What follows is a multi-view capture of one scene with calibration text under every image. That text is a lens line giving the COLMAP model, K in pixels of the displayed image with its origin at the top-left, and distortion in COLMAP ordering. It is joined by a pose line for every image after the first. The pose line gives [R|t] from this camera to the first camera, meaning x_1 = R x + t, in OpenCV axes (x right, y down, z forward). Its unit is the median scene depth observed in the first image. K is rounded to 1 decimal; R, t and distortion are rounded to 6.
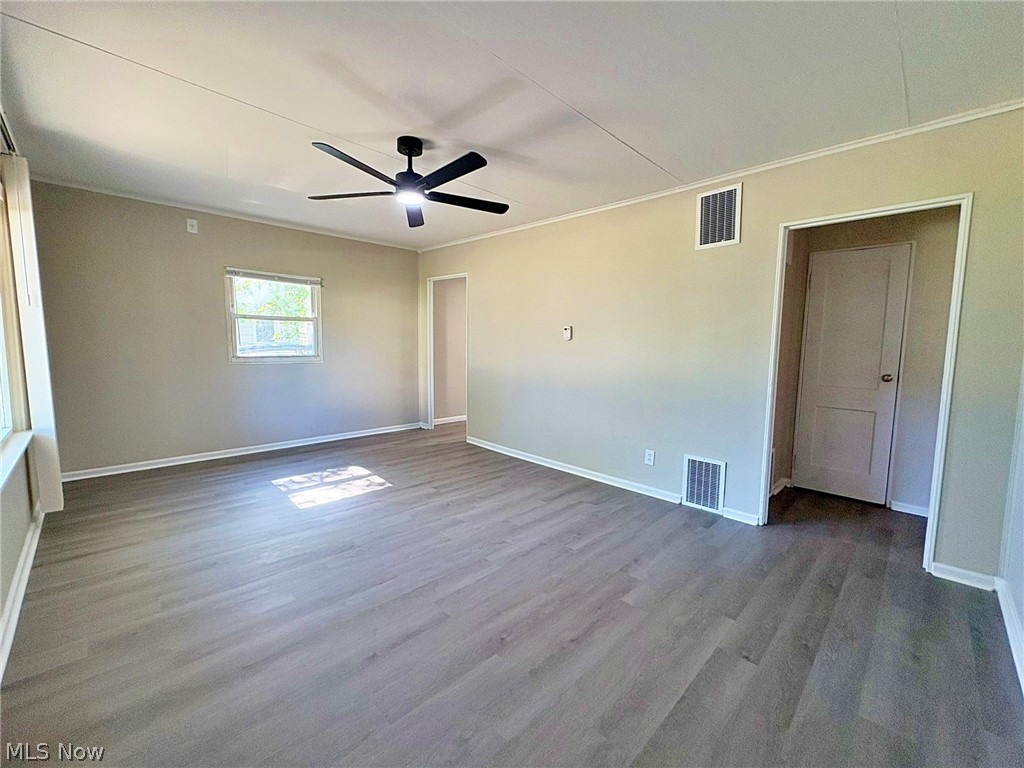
lens RADIAL K [[417.7, 0, 512.0], [0, 417.7, 384.0], [0, 0, 1]] dist [0.001130, -0.000052]
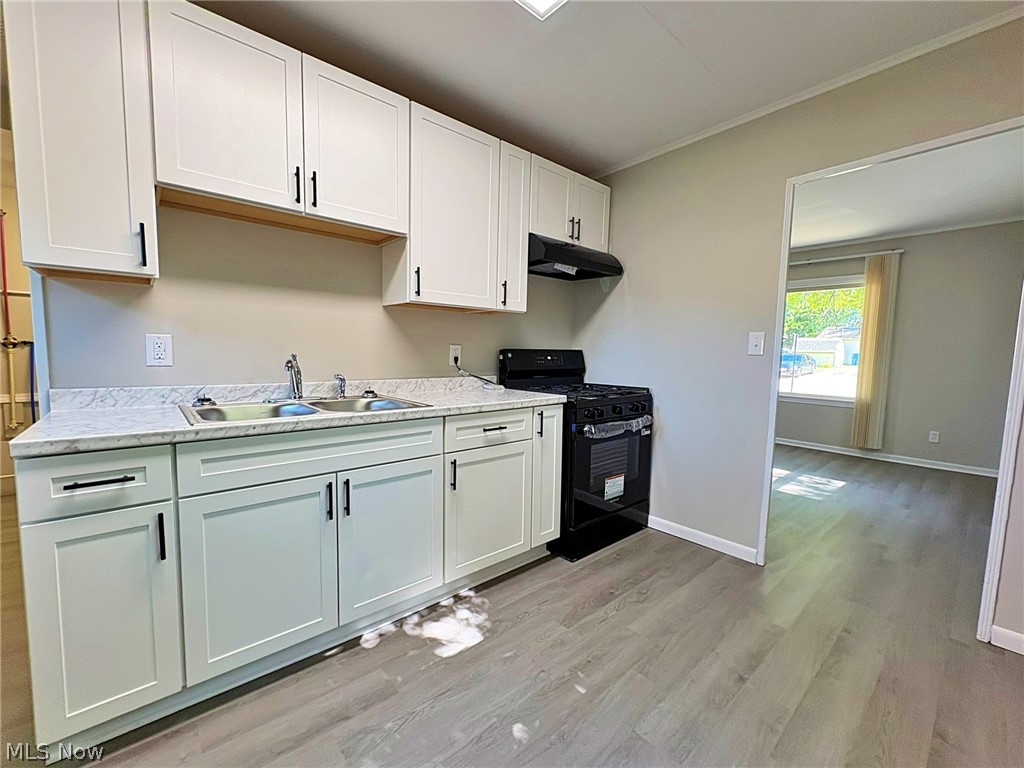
lens RADIAL K [[422.3, 0, 517.6], [0, 422.3, 383.7], [0, 0, 1]] dist [0.000985, 0.000032]
pose [[-0.997080, -0.042691, 0.063322, 0.203171], [-0.030602, 0.983027, 0.180890, -0.194440], [-0.069969, 0.178424, -0.981463, 2.250529]]
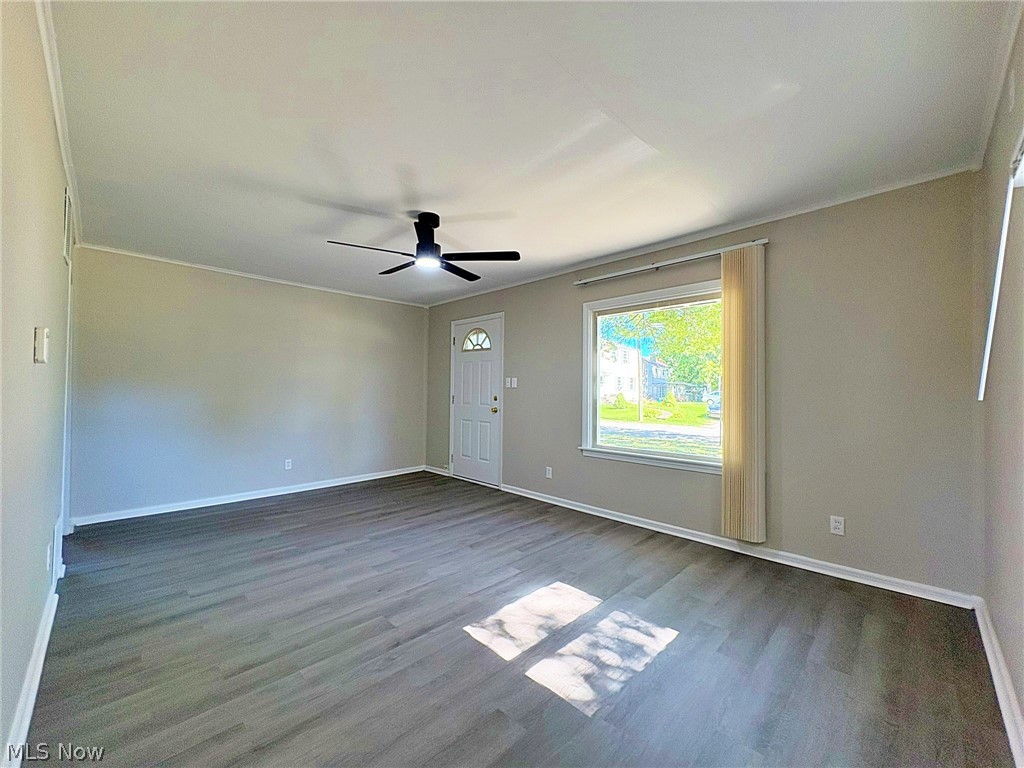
lens RADIAL K [[410.6, 0, 510.4], [0, 410.6, 384.3], [0, 0, 1]] dist [0.002075, 0.000152]
pose [[-0.999658, -0.025923, 0.003467, -0.374929], [-0.025585, 0.996771, 0.076111, -0.151731], [-0.005429, 0.075996, -0.997093, 1.677046]]
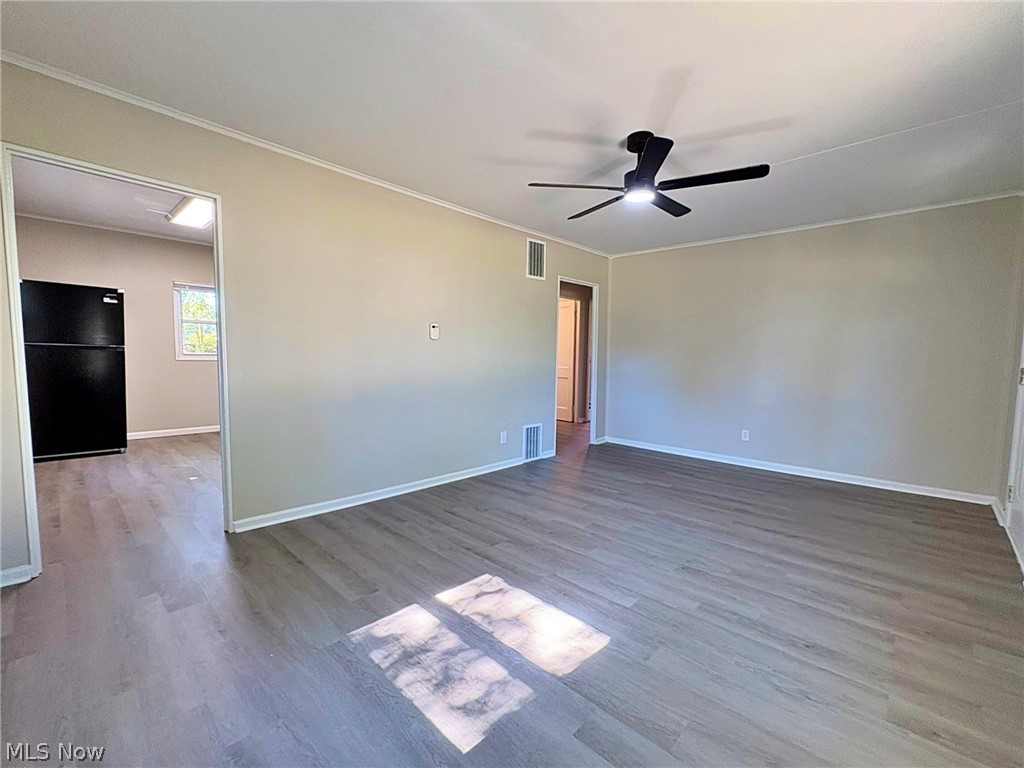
lens RADIAL K [[441.7, 0, 512.0], [0, 441.7, 384.0], [0, 0, 1]] dist [0.000833, 0.000372]
pose [[-0.017085, -0.090864, 0.995717, -0.994215], [0.079335, 0.992599, 0.091941, -0.101139], [-0.996702, 0.080566, -0.009750, 1.030693]]
